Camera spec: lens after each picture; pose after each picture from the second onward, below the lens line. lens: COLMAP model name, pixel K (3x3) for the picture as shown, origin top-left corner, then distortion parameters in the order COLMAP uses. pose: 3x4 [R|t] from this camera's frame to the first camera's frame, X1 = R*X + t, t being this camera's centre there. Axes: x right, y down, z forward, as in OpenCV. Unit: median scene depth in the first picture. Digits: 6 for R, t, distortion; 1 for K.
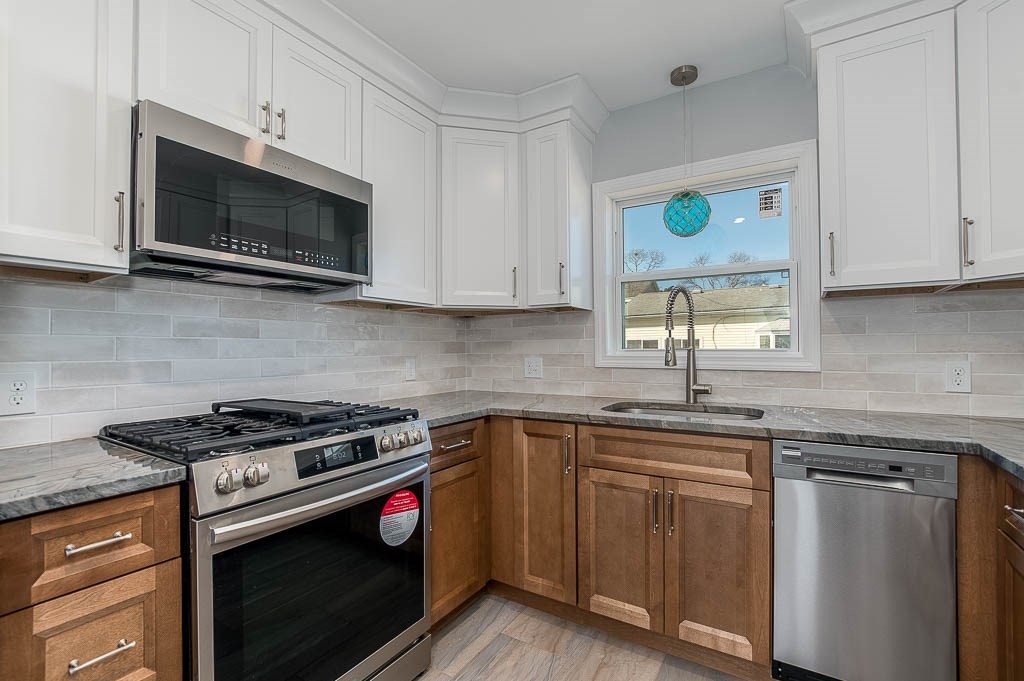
lens RADIAL K [[443.5, 0, 513.9], [0, 443.5, 343.0], [0, 0, 1]] dist [-0.029382, 0.007682]
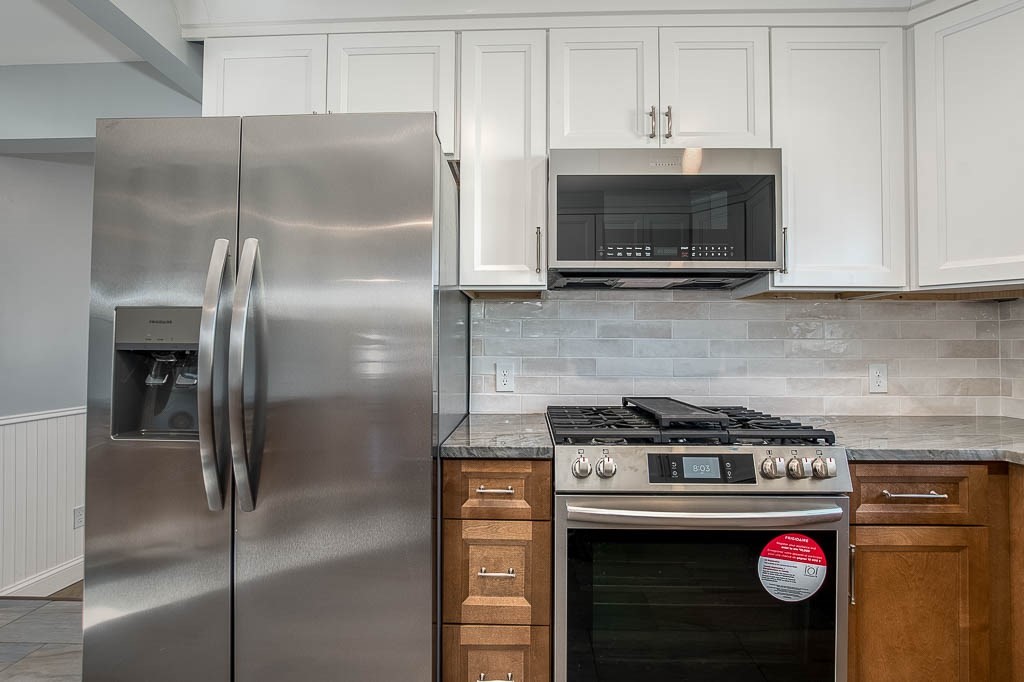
lens RADIAL K [[452.5, 0, 514.1], [0, 452.5, 343.7], [0, 0, 1]] dist [-0.017247, 0.000689]
pose [[0.519373, -0.003037, -0.854542, 0.161713], [0.003870, 0.999992, -0.001201, 0.001760], [0.854539, -0.002683, 0.519381, 0.175234]]
